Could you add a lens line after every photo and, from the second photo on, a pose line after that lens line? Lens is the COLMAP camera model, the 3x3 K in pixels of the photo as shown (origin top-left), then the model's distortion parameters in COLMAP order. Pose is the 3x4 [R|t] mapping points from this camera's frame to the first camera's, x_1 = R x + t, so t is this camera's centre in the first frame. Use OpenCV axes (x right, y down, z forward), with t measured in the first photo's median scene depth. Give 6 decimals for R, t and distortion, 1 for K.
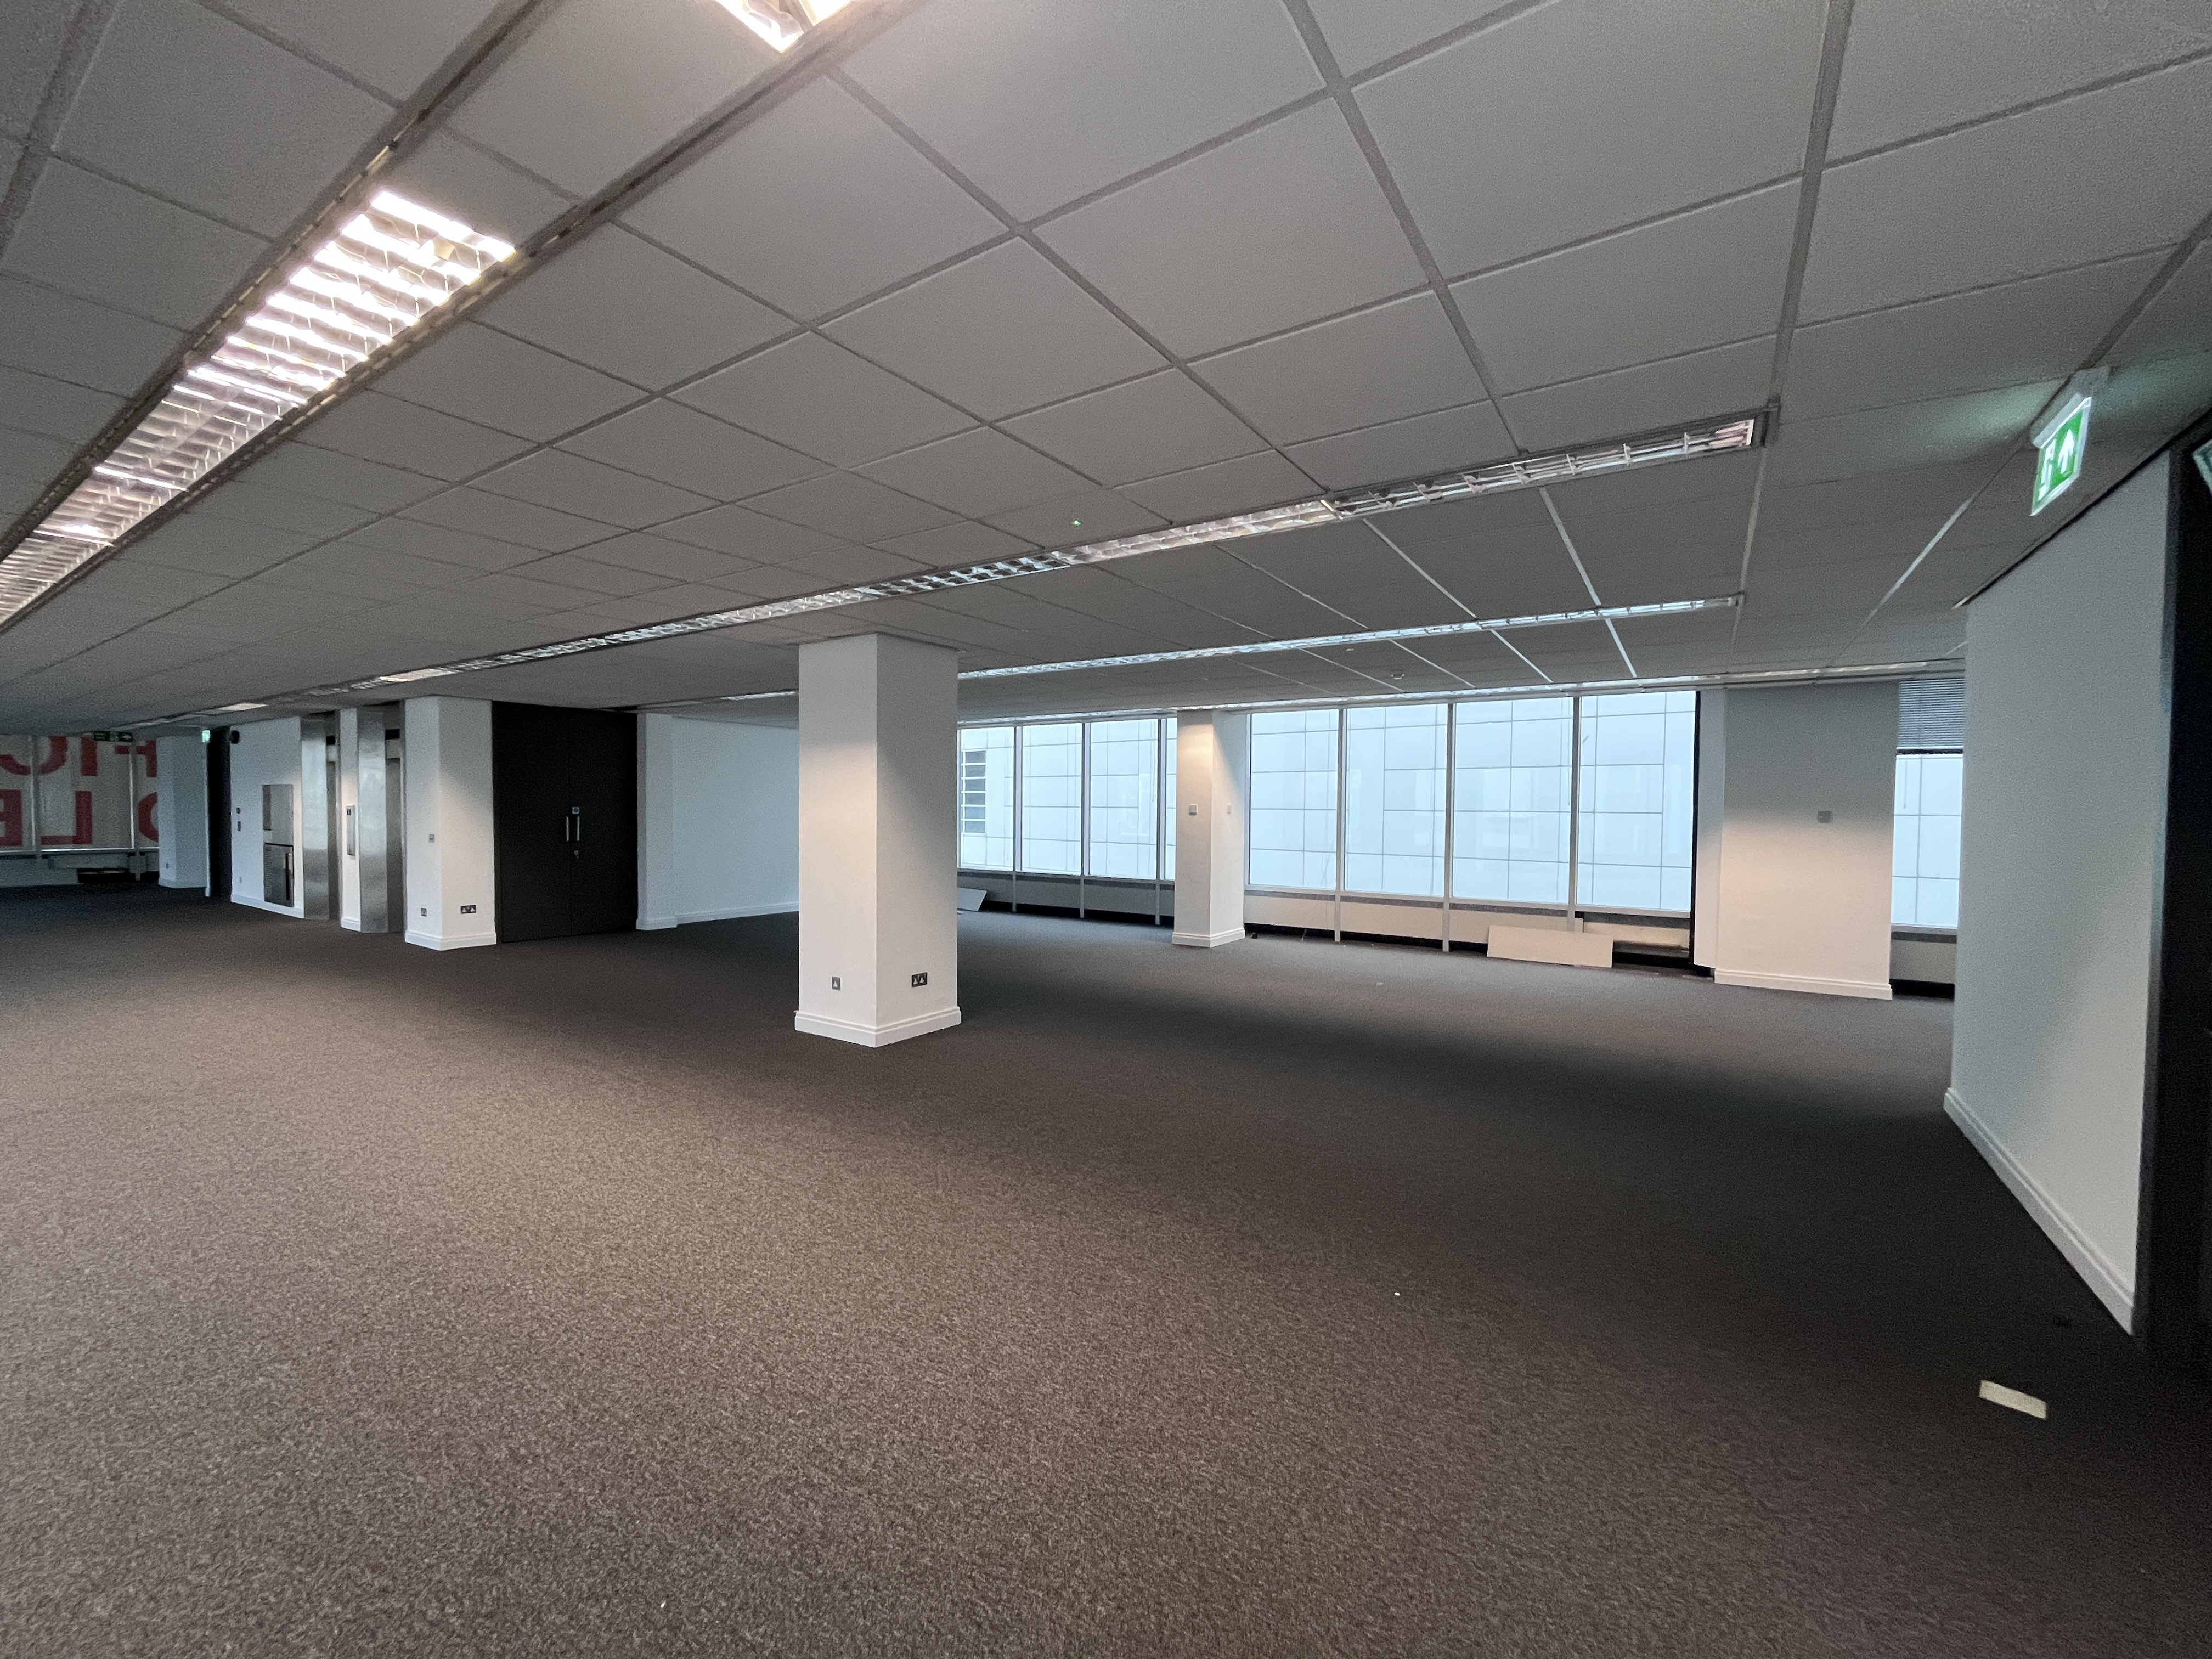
lens RADIAL K [[904.7, 0, 1108.7], [0, 904.7, 833.1], [0, 0, 1]] dist [-0.003552, 0.000308]
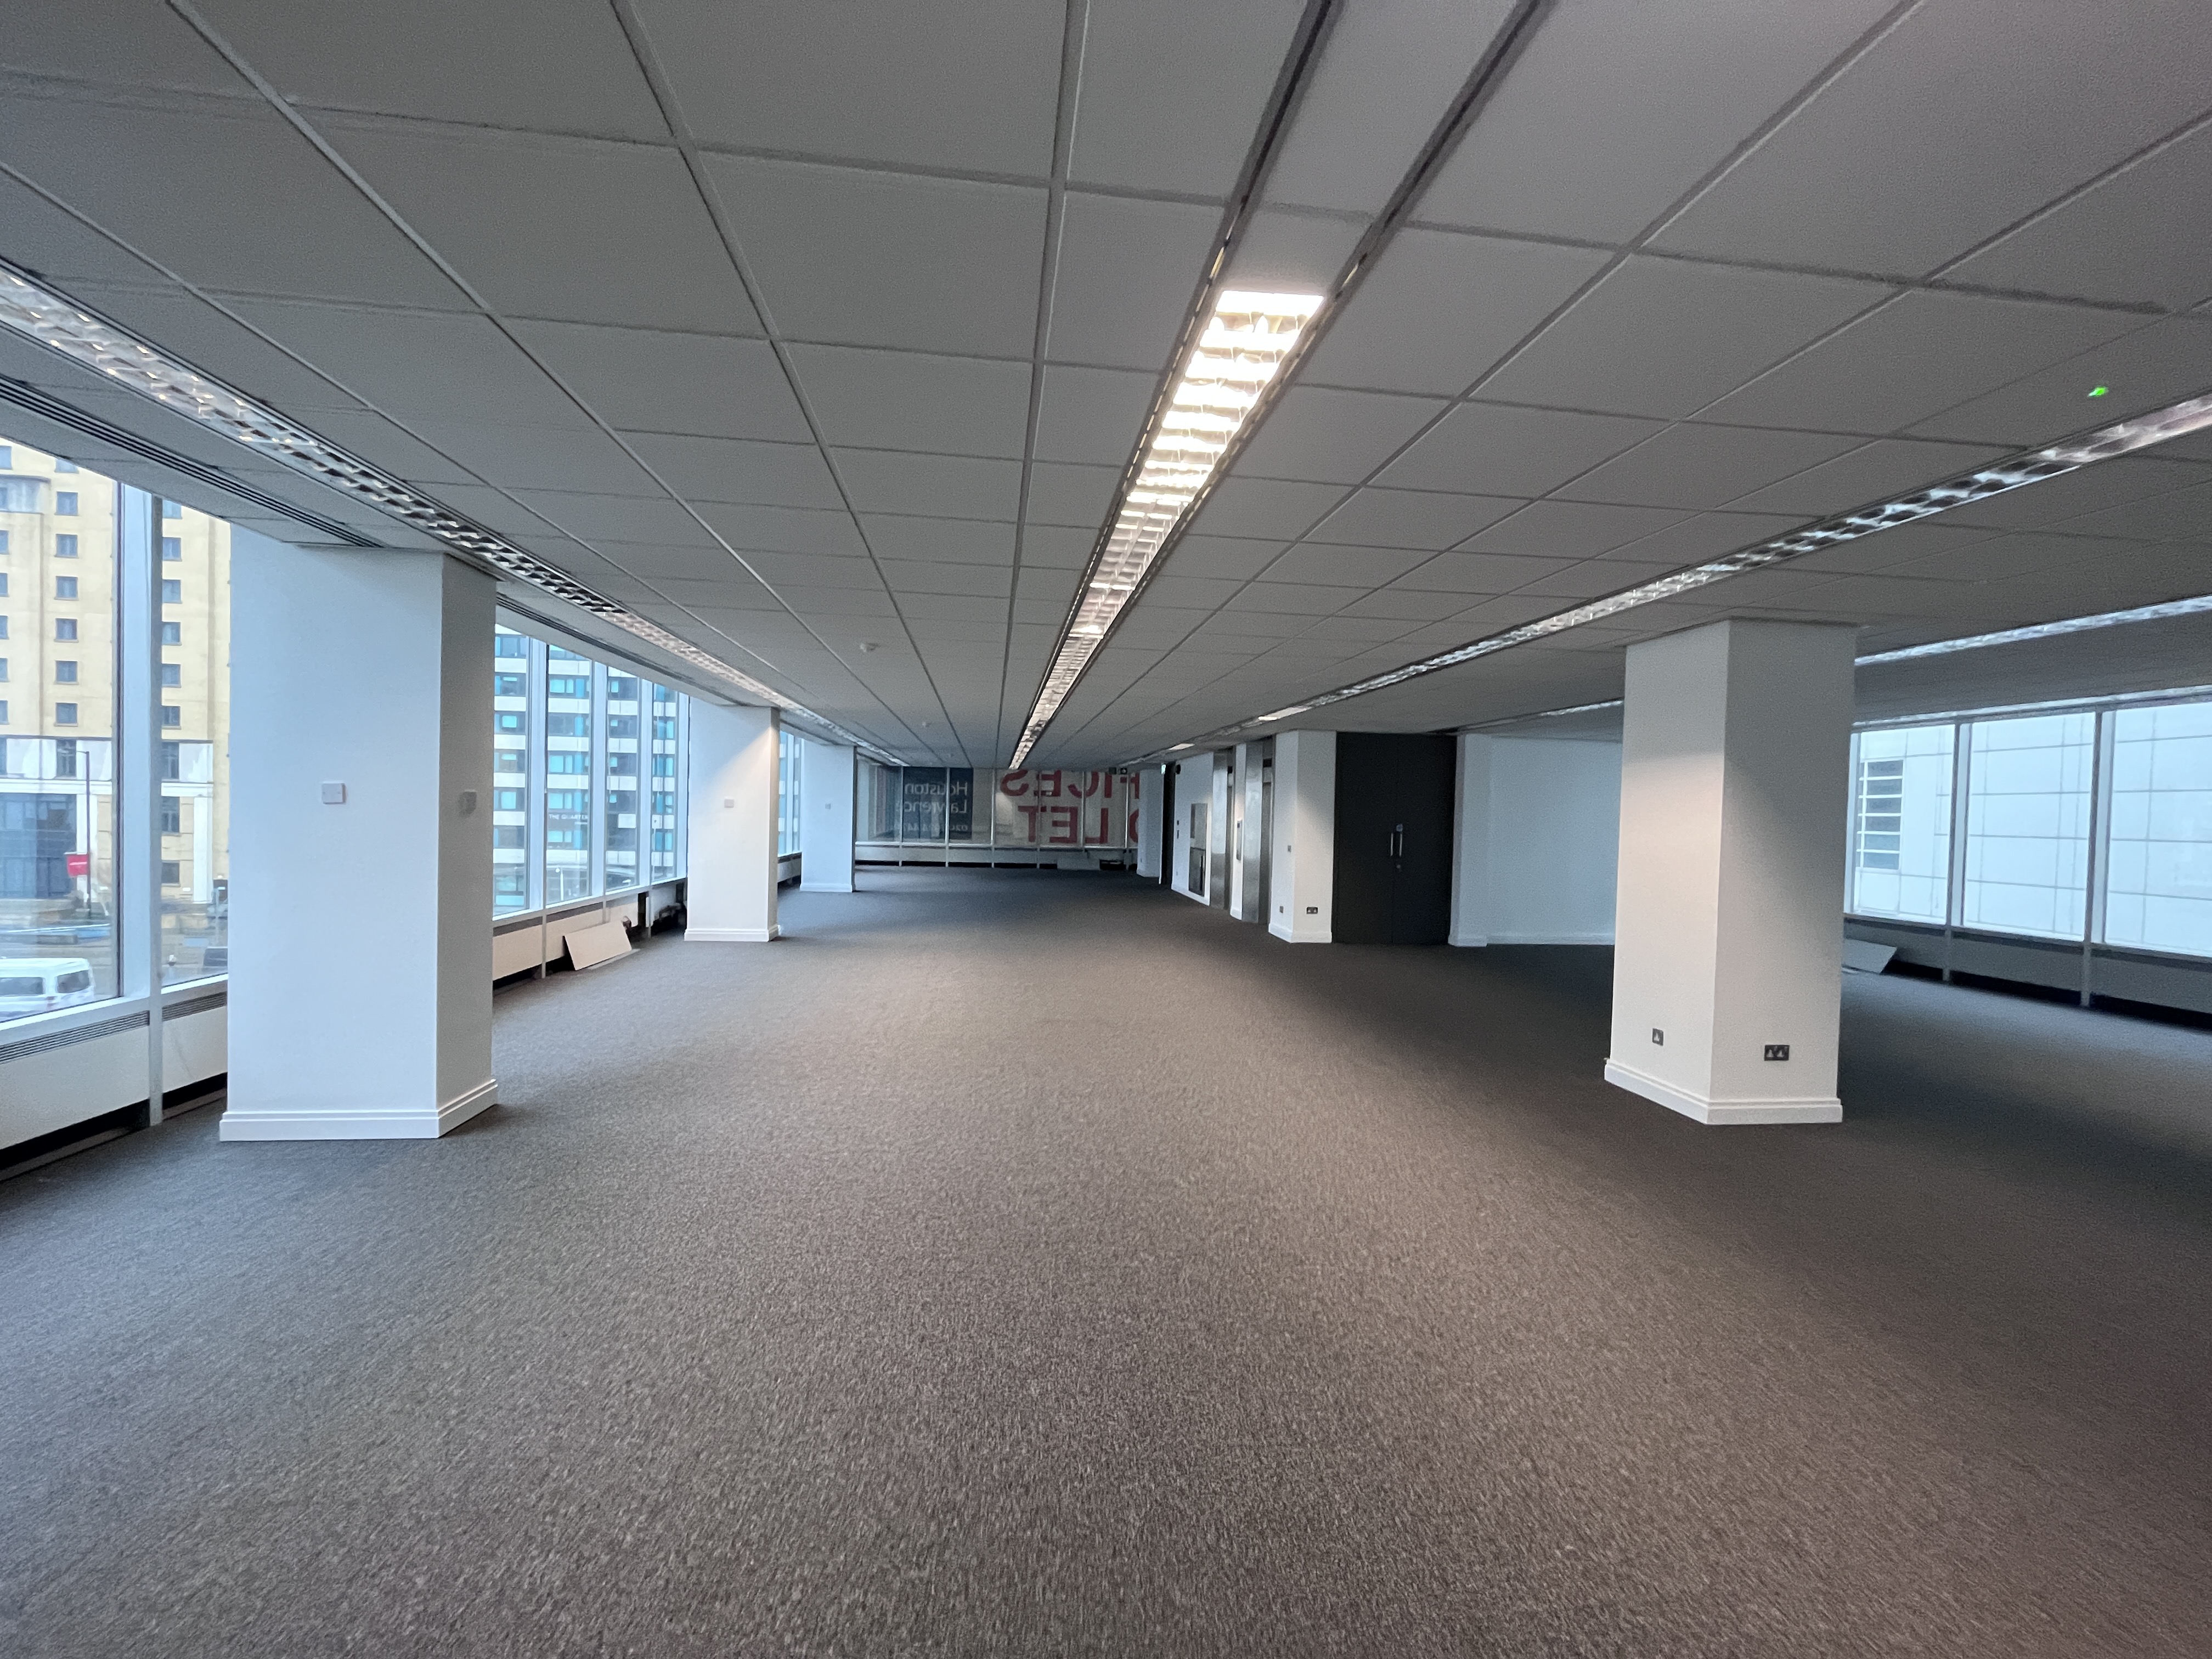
lens RADIAL K [[904.7, 0, 1098.1], [0, 904.7, 833.0], [0, 0, 1]] dist [-0.003552, 0.000308]
pose [[0.650016, 0.025314, -0.759499, -0.003673], [-0.042228, 0.999104, -0.002841, -0.002043], [0.758746, 0.033919, 0.650503, 0.056718]]
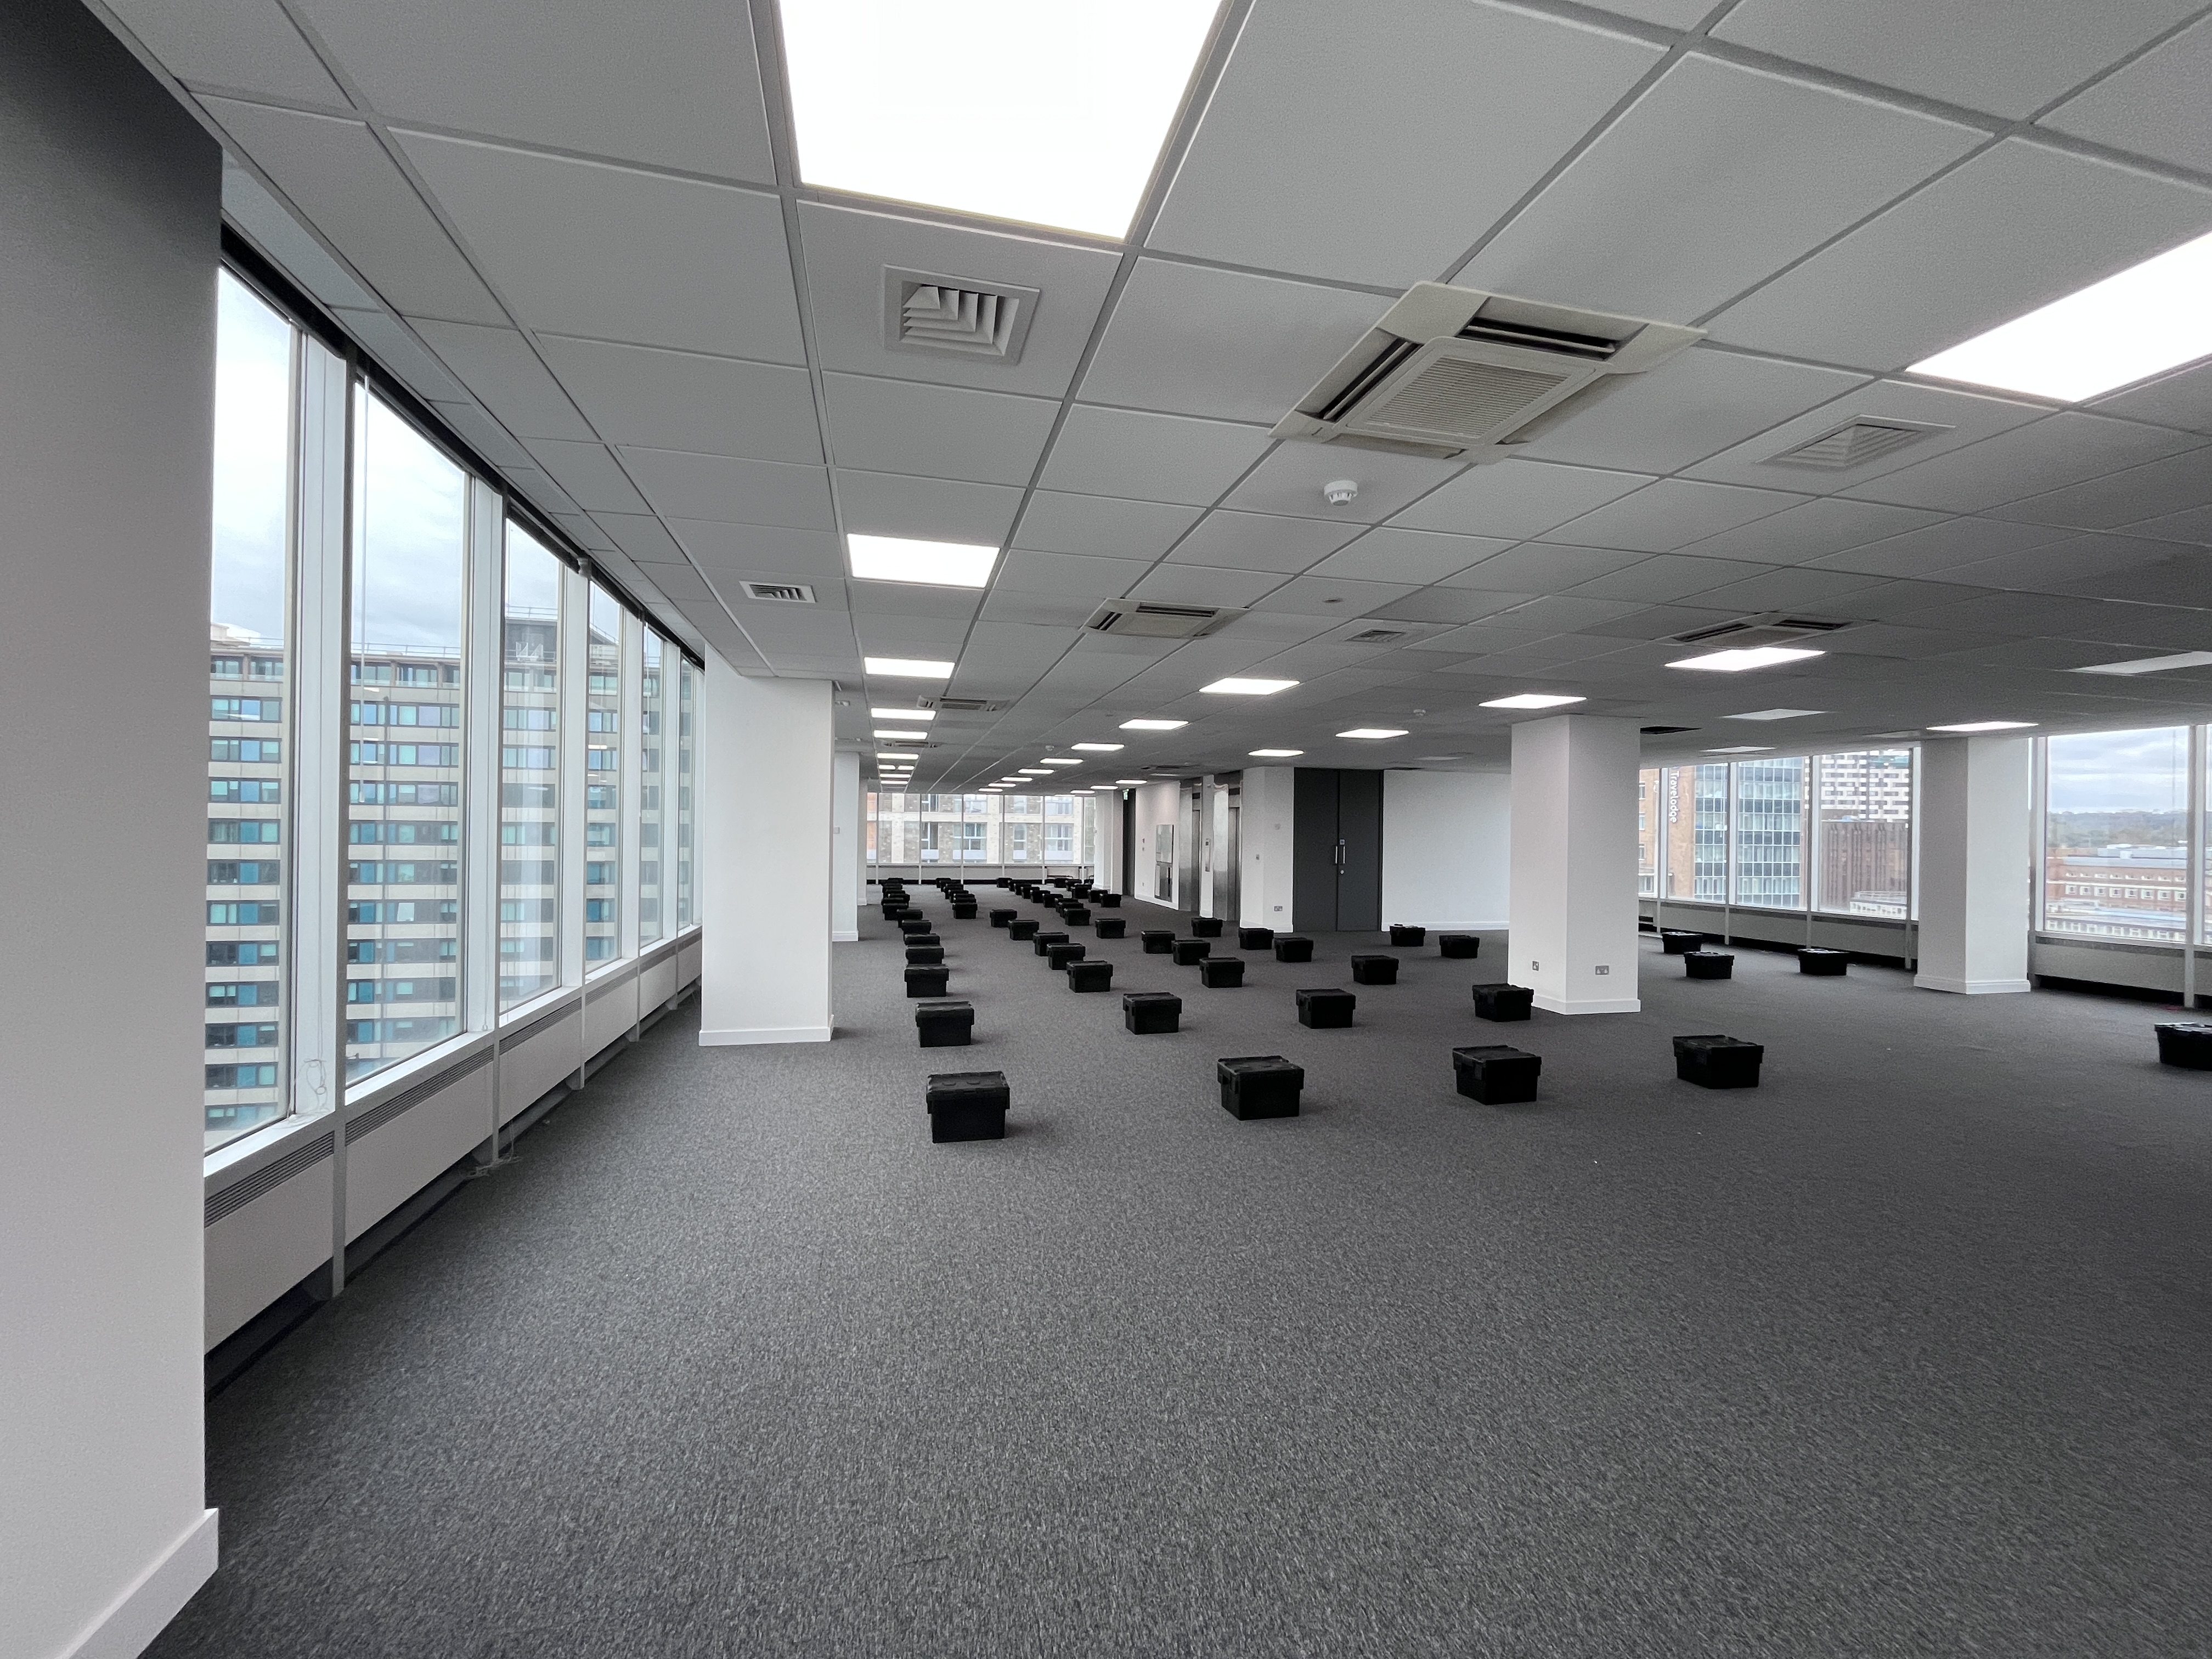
lens RADIAL K [[904.7, 0, 1143.1], [0, 904.7, 838.8], [0, 0, 1]] dist [-0.003552, 0.000308]
pose [[0.759835, -0.001707, -0.650113, 0.214059], [-0.022325, 0.999338, -0.028716, 0.040087], [0.649732, 0.036333, 0.759294, -0.676387]]
